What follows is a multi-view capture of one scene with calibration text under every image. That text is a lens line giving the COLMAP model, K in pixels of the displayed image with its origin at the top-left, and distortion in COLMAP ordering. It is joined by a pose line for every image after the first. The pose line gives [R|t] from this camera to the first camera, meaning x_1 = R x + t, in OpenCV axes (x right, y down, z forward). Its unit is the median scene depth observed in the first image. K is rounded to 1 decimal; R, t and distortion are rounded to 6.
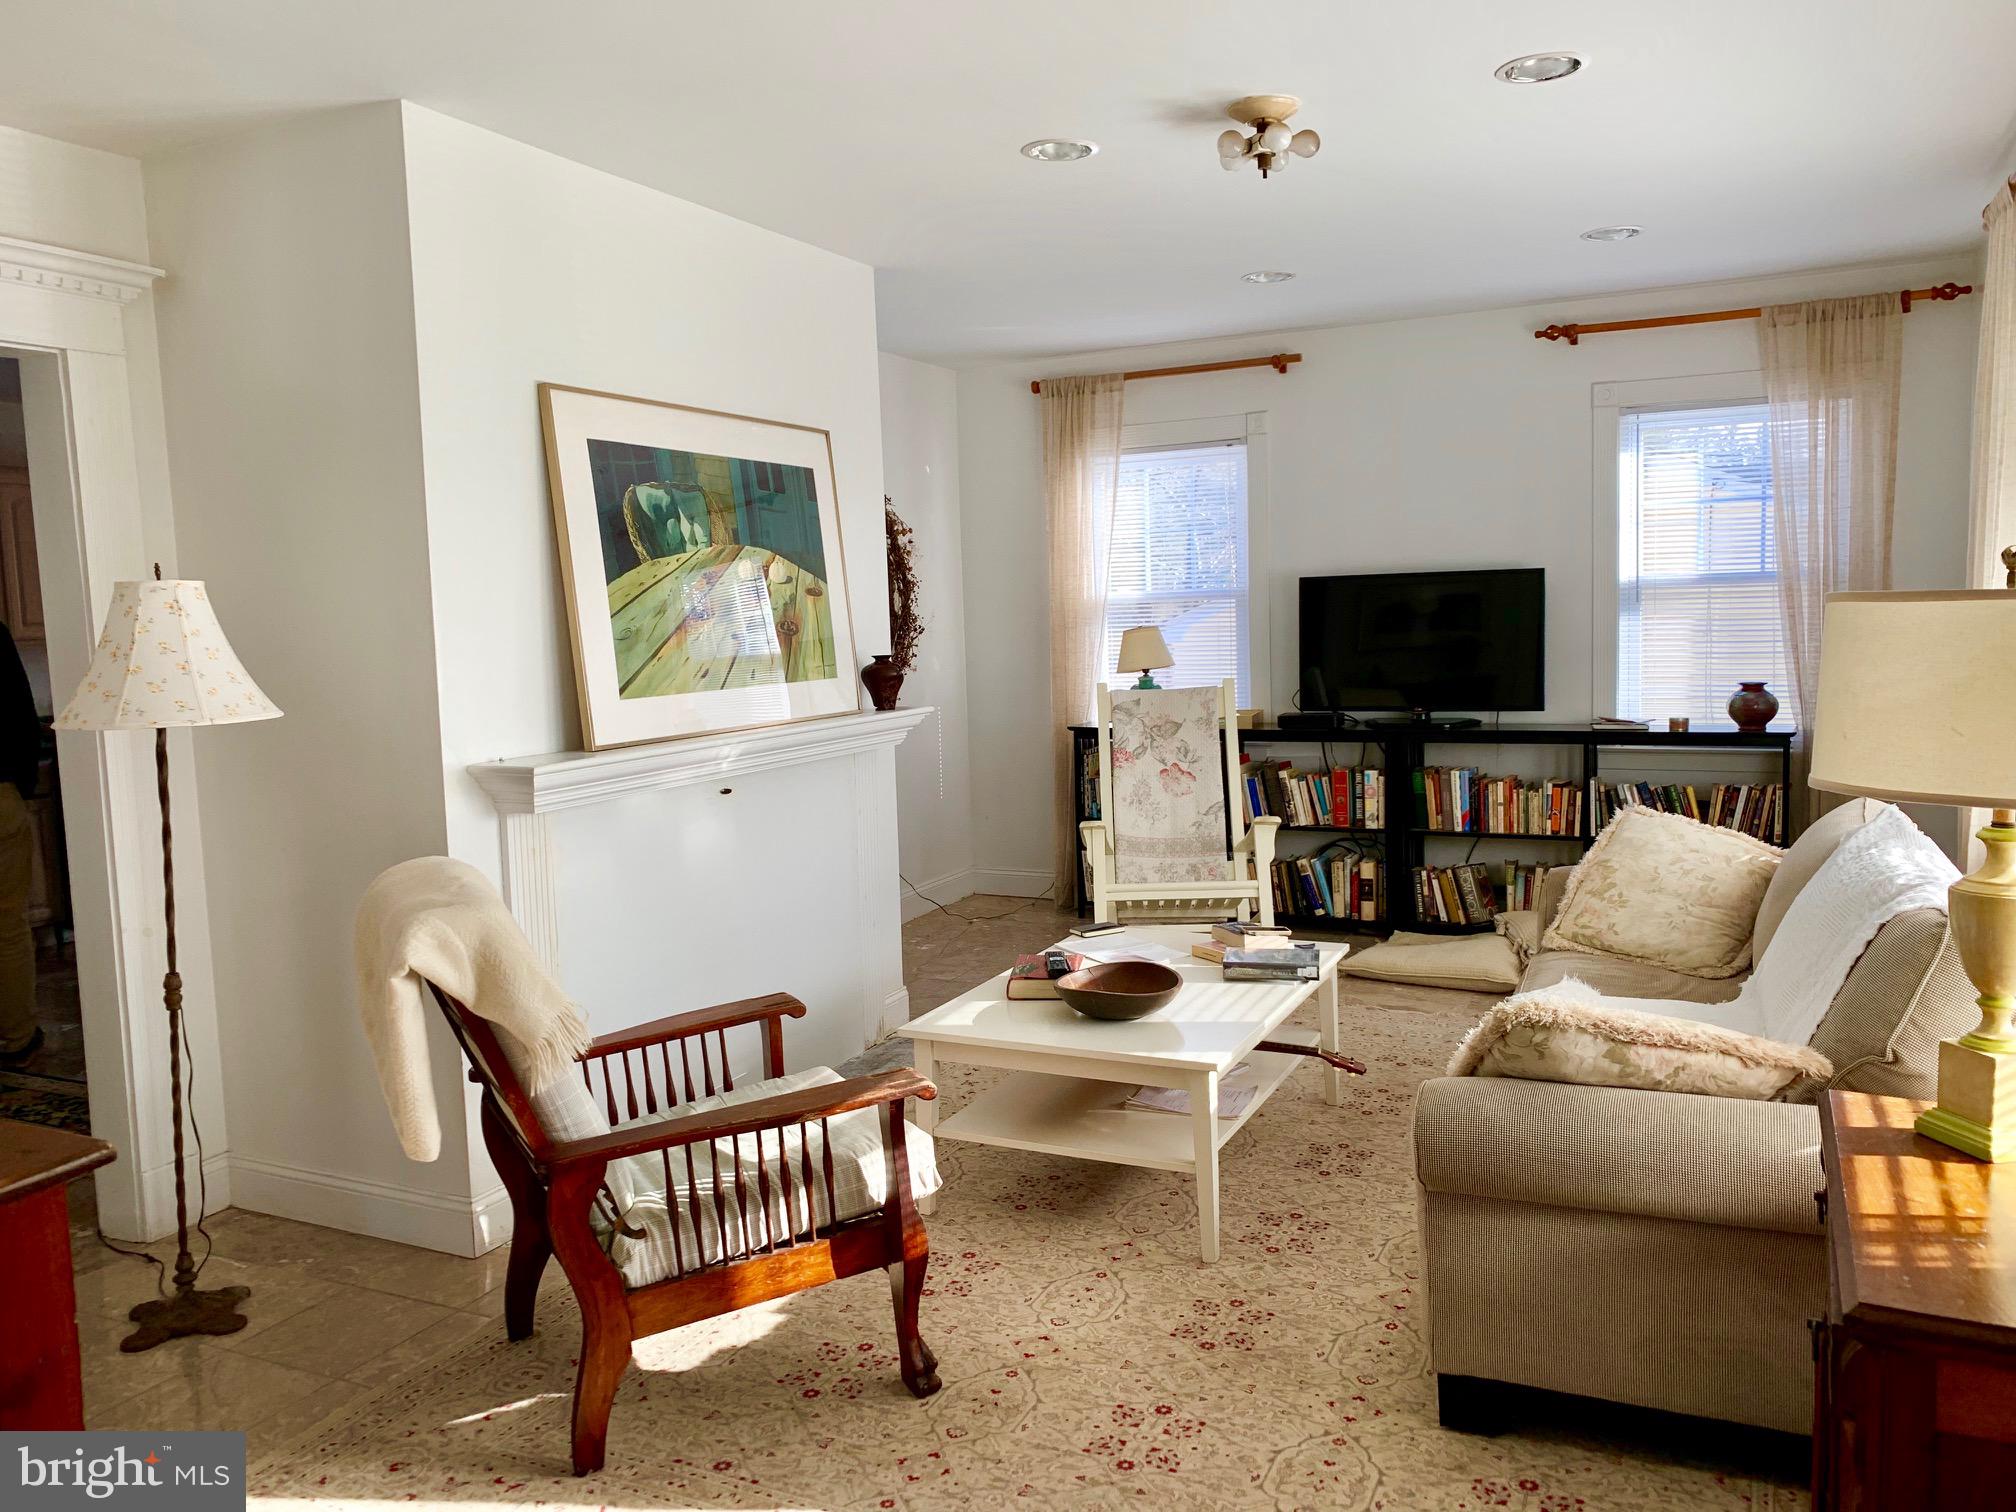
lens RADIAL K [[1532.9, 0, 1001.4], [0, 1532.9, 745.6], [0, 0, 1]] dist [0.042708, -0.049347]
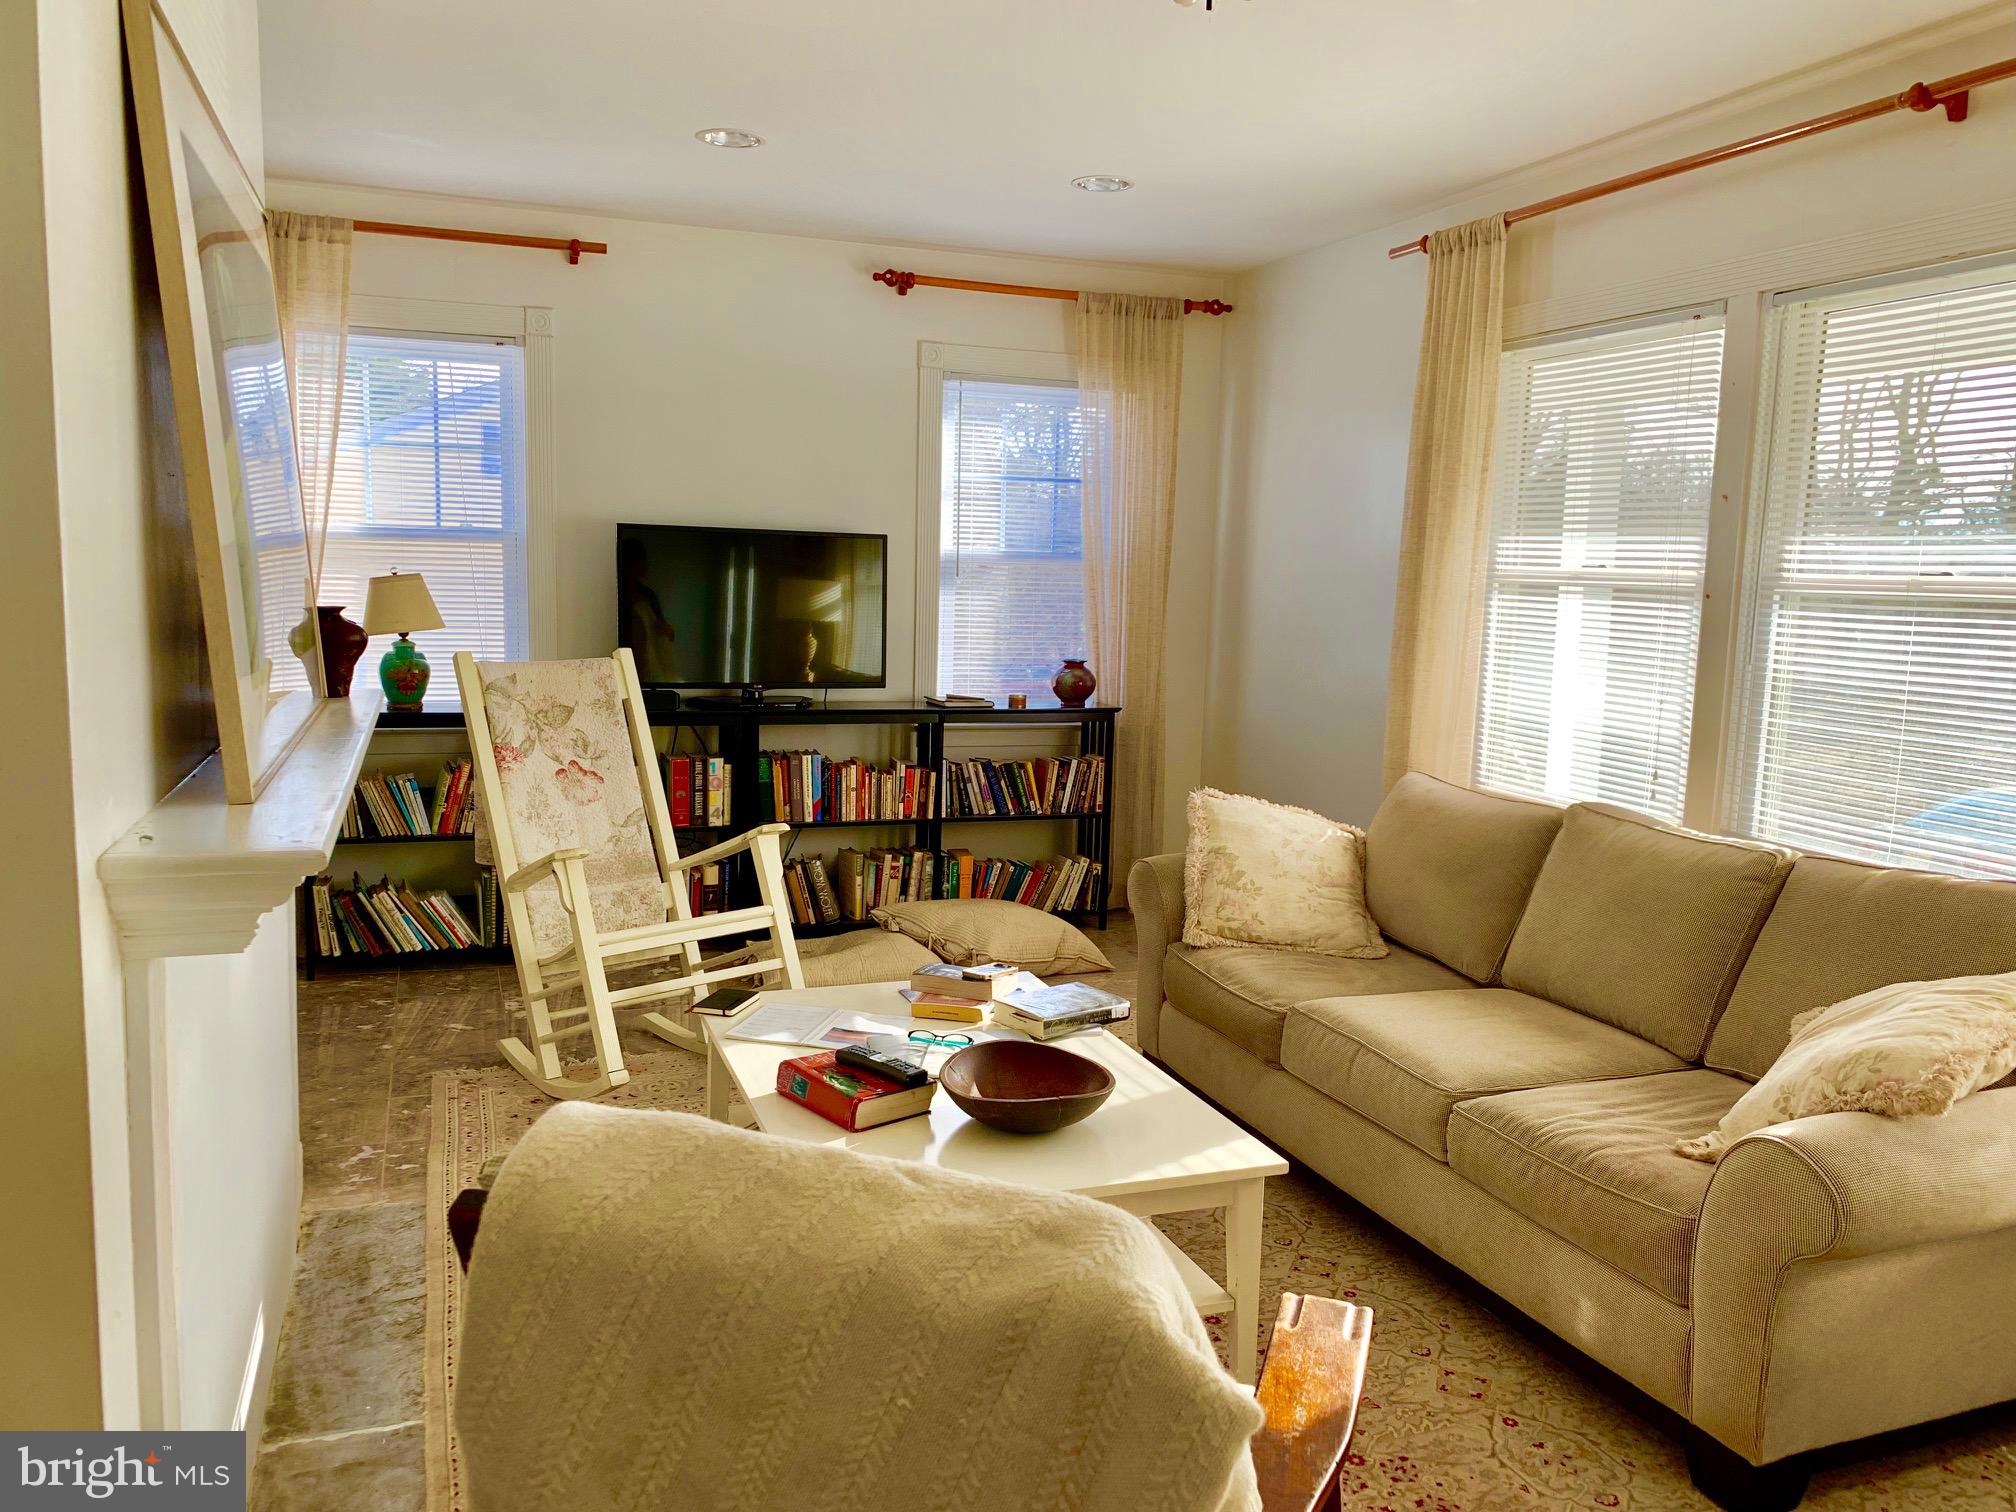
lens RADIAL K [[1532.9, 0, 1016.4], [0, 1532.9, 755.3], [0, 0, 1]] dist [0.042708, -0.049347]
pose [[0.691288, -0.039256, 0.721512, -0.270752], [0.018212, 0.999153, 0.036913, -0.014467], [-0.722350, -0.012377, 0.691417, 0.307298]]
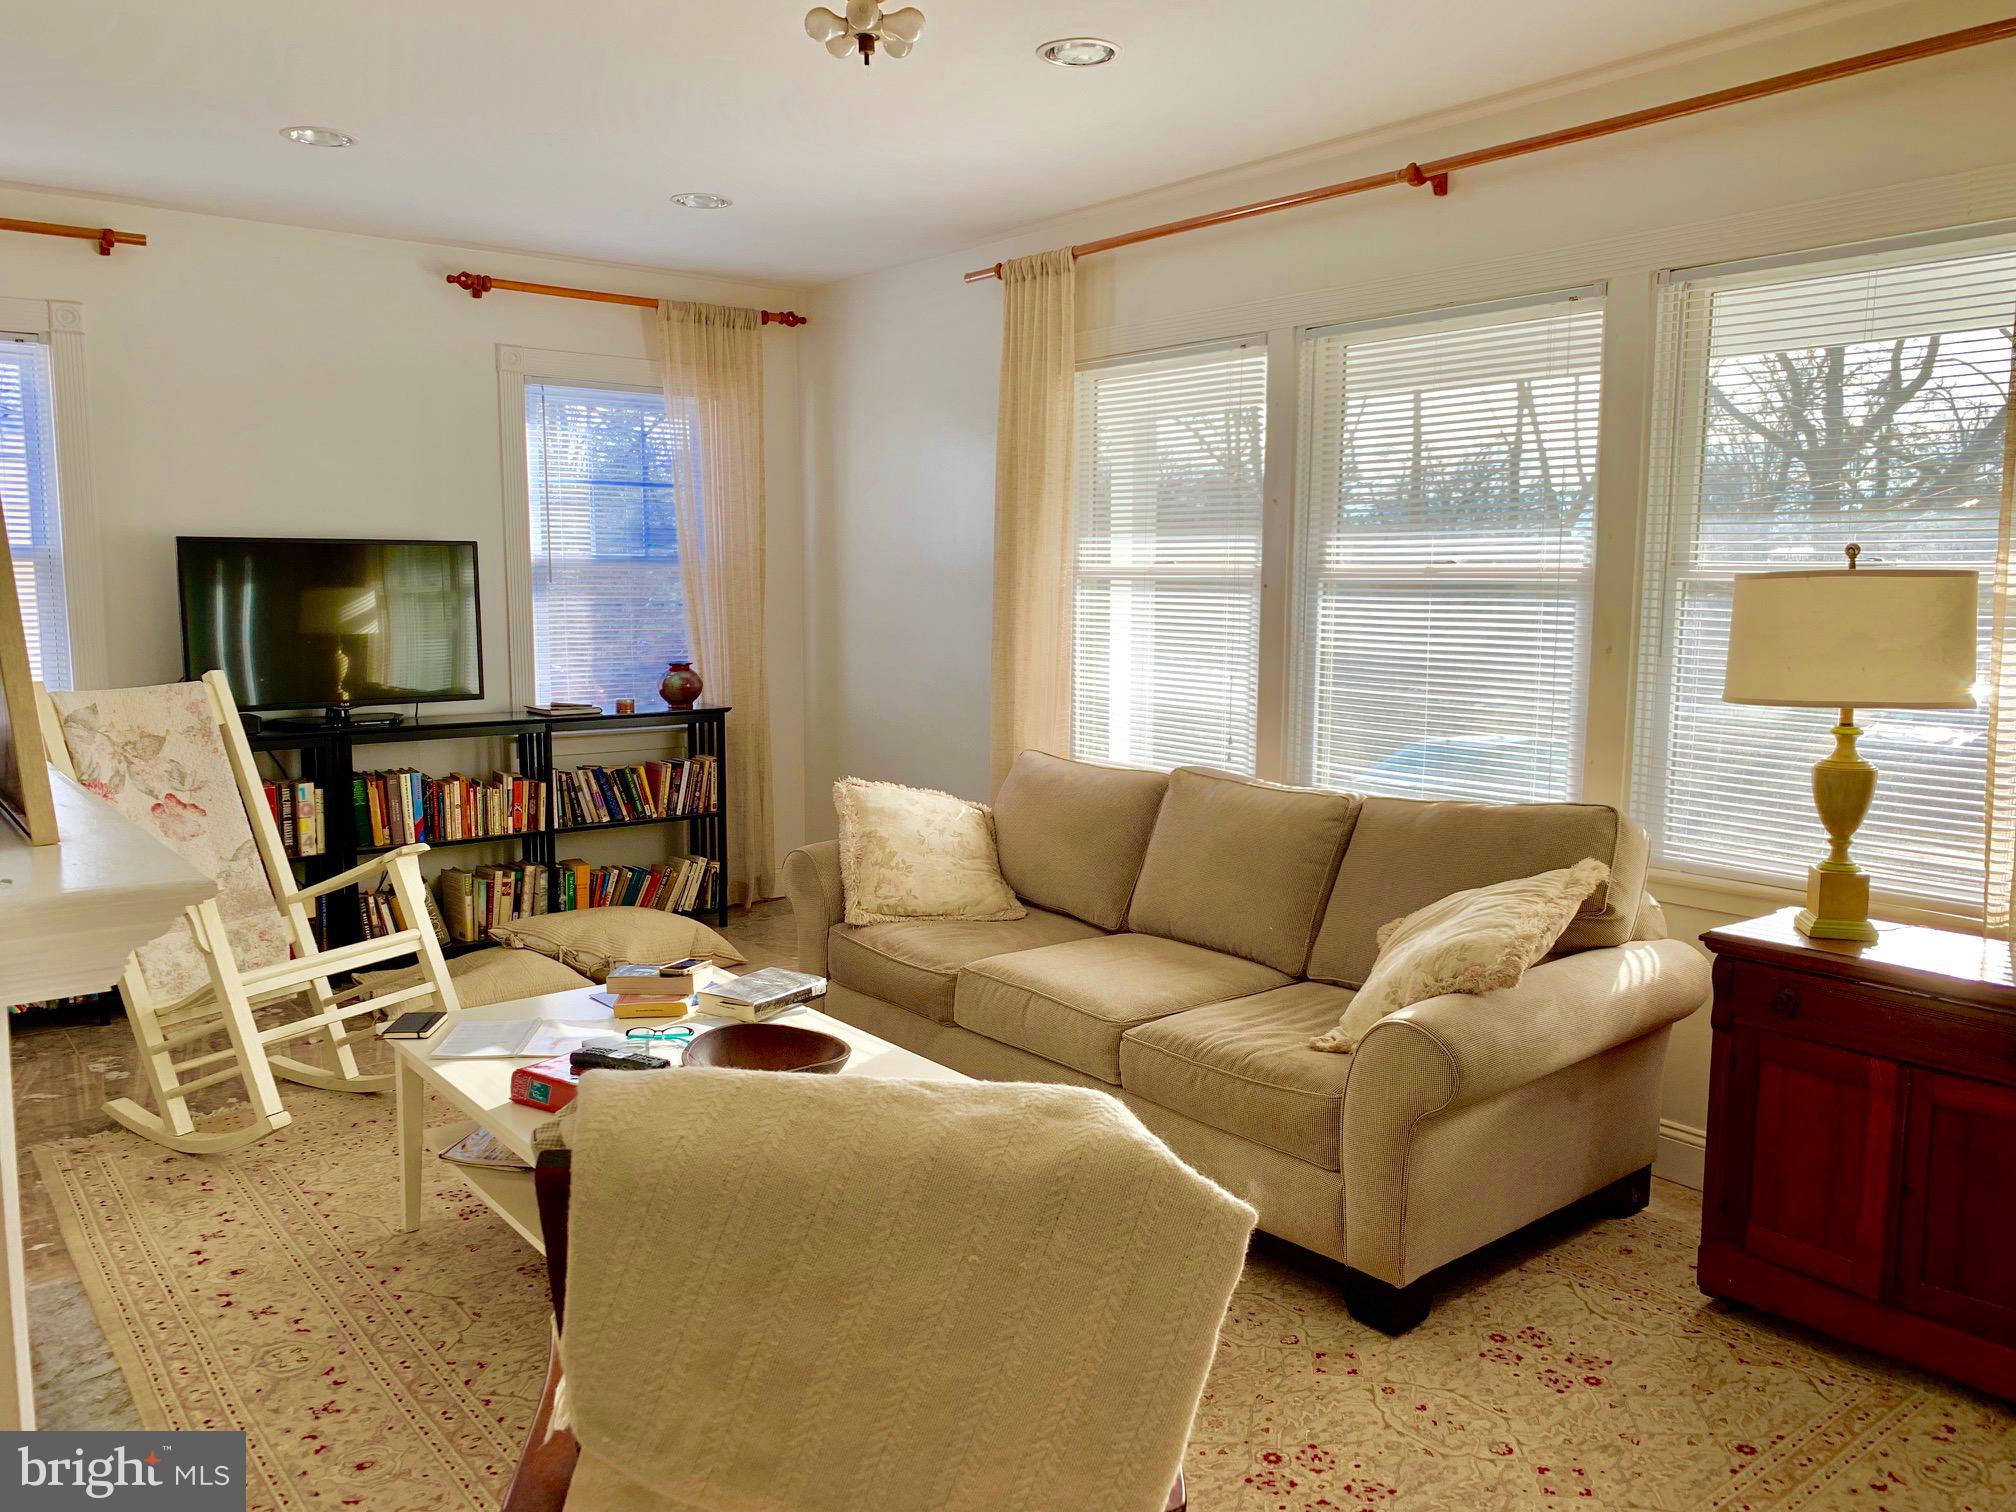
lens RADIAL K [[1532.9, 0, 1015.7], [0, 1532.9, 742.5], [0, 0, 1]] dist [0.042708, -0.049347]
pose [[0.429953, -0.068782, 0.900228, -0.339946], [0.067350, 0.996759, 0.043991, -0.016197], [-0.900336, 0.041716, 0.433192, 0.333324]]
